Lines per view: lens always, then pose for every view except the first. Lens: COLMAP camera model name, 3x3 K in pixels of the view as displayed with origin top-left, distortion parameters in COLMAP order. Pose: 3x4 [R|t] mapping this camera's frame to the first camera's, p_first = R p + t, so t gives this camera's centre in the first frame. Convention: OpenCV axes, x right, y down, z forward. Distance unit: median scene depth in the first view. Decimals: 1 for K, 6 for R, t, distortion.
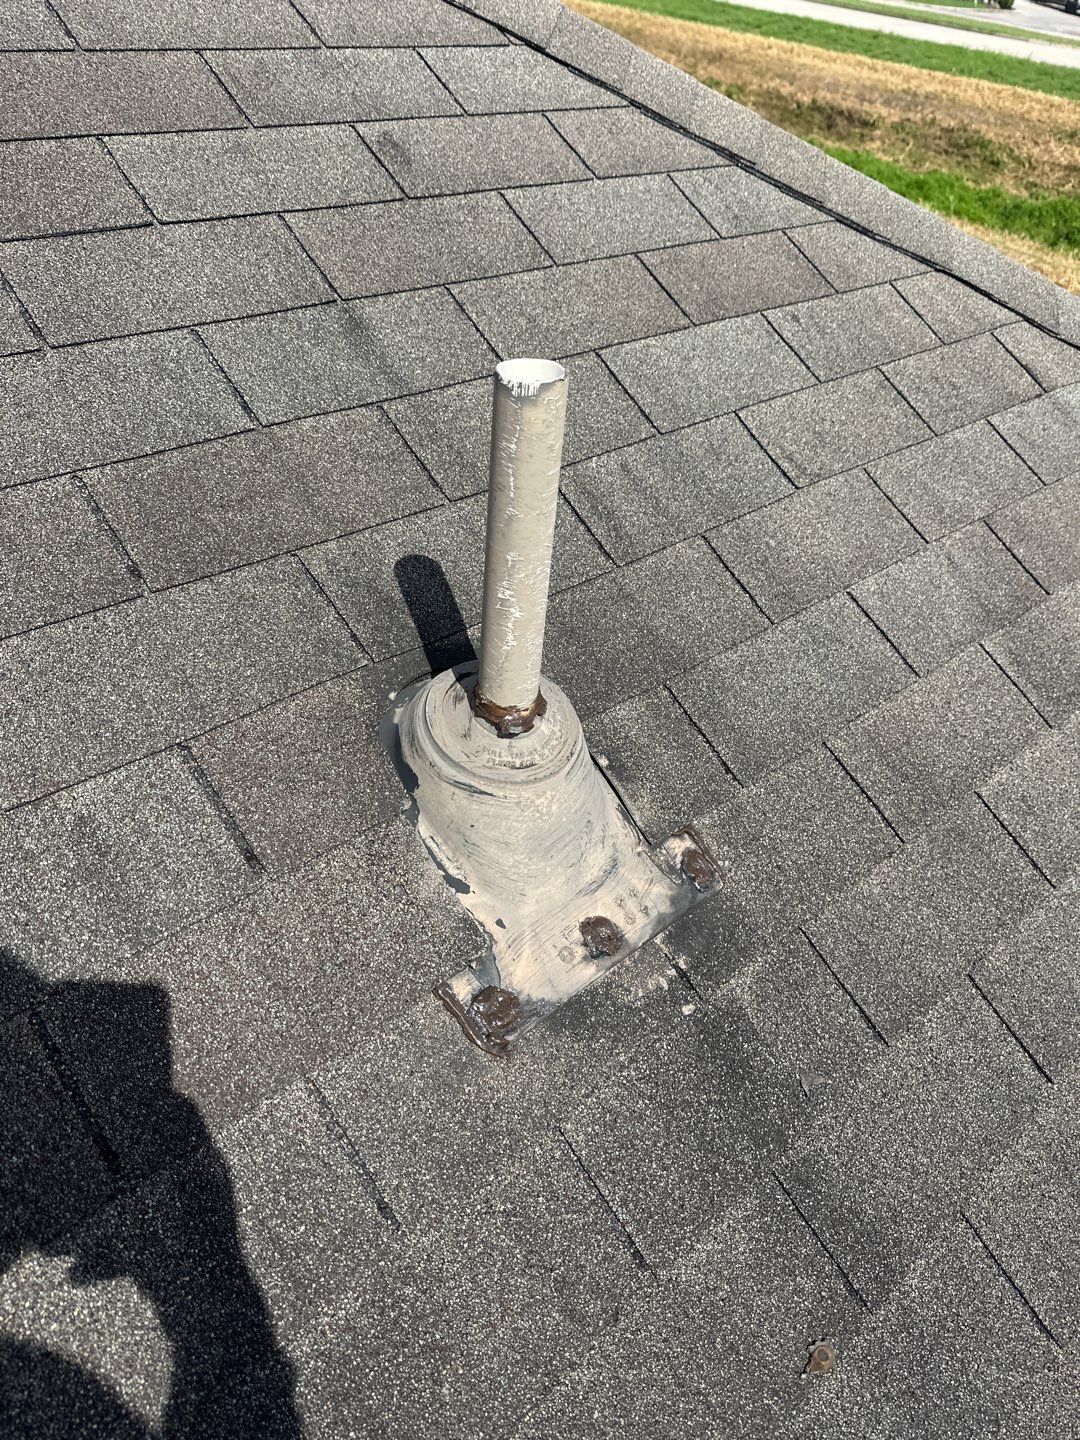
lens RADIAL K [[1138.0, 0, 540.0], [0, 1138.0, 720.0], [0, 0, 1]] dist [0.462006, -0.072556]
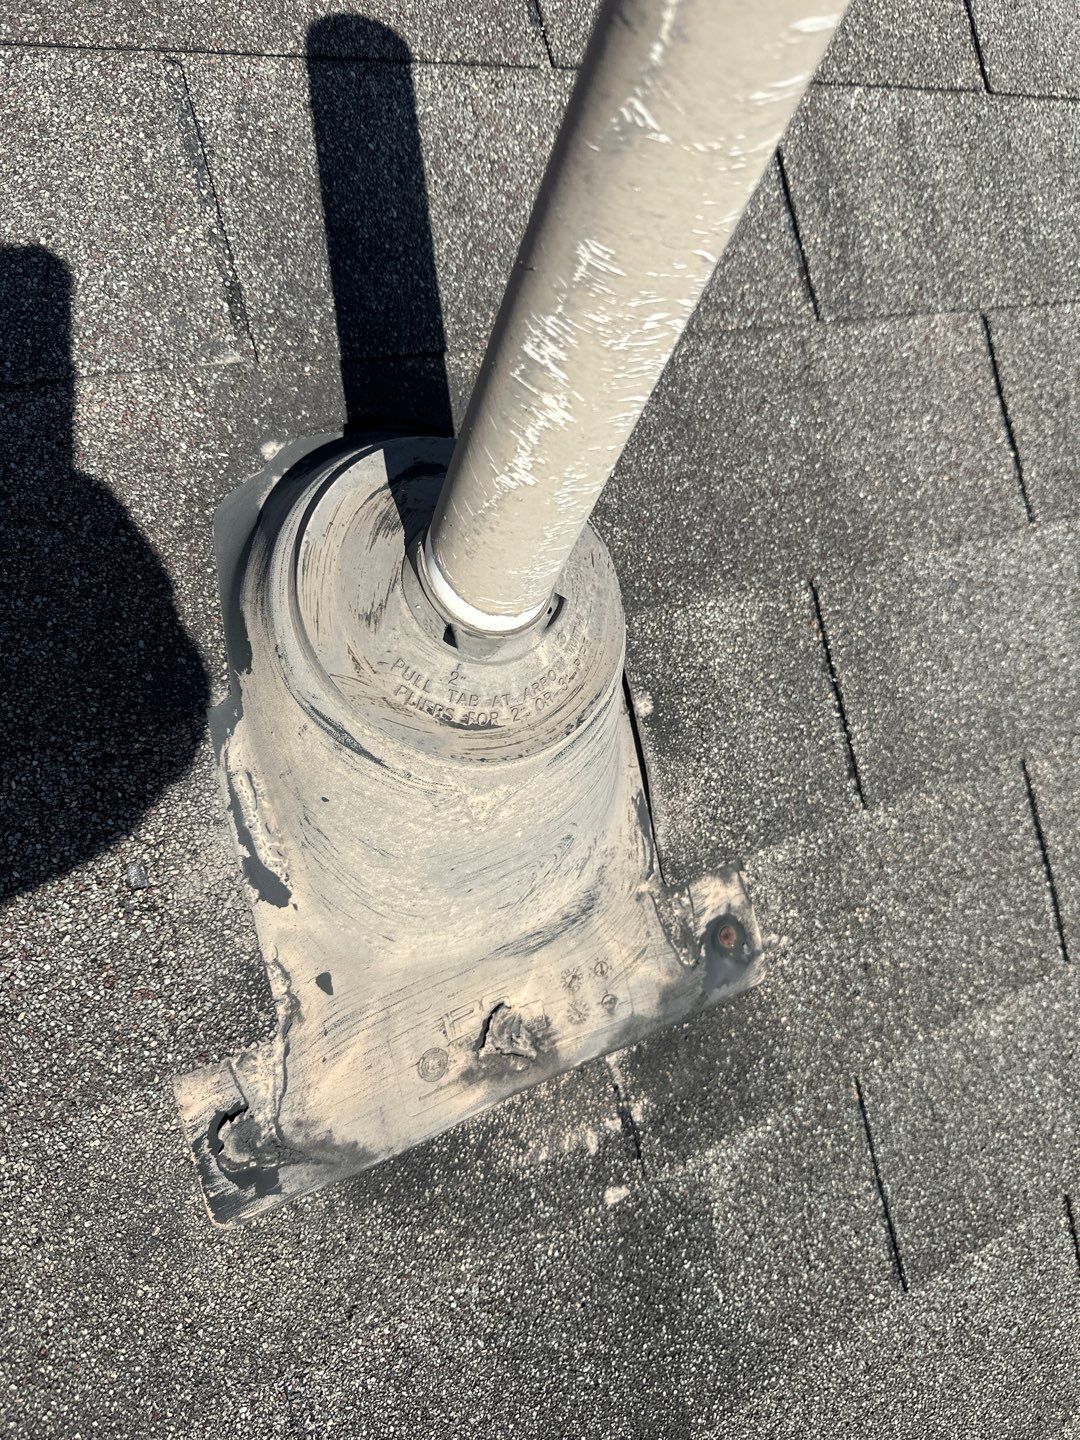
lens RADIAL K [[1173.1, 0, 515.7], [0, 1173.1, 749.6], [0, 0, 1]] dist [0.206679, -0.442987]
pose [[0.936333, 0.350701, 0.017017, -0.000994], [-0.340059, 0.893722, 0.292610, -0.088748], [0.087410, -0.279767, 0.956080, 0.514961]]
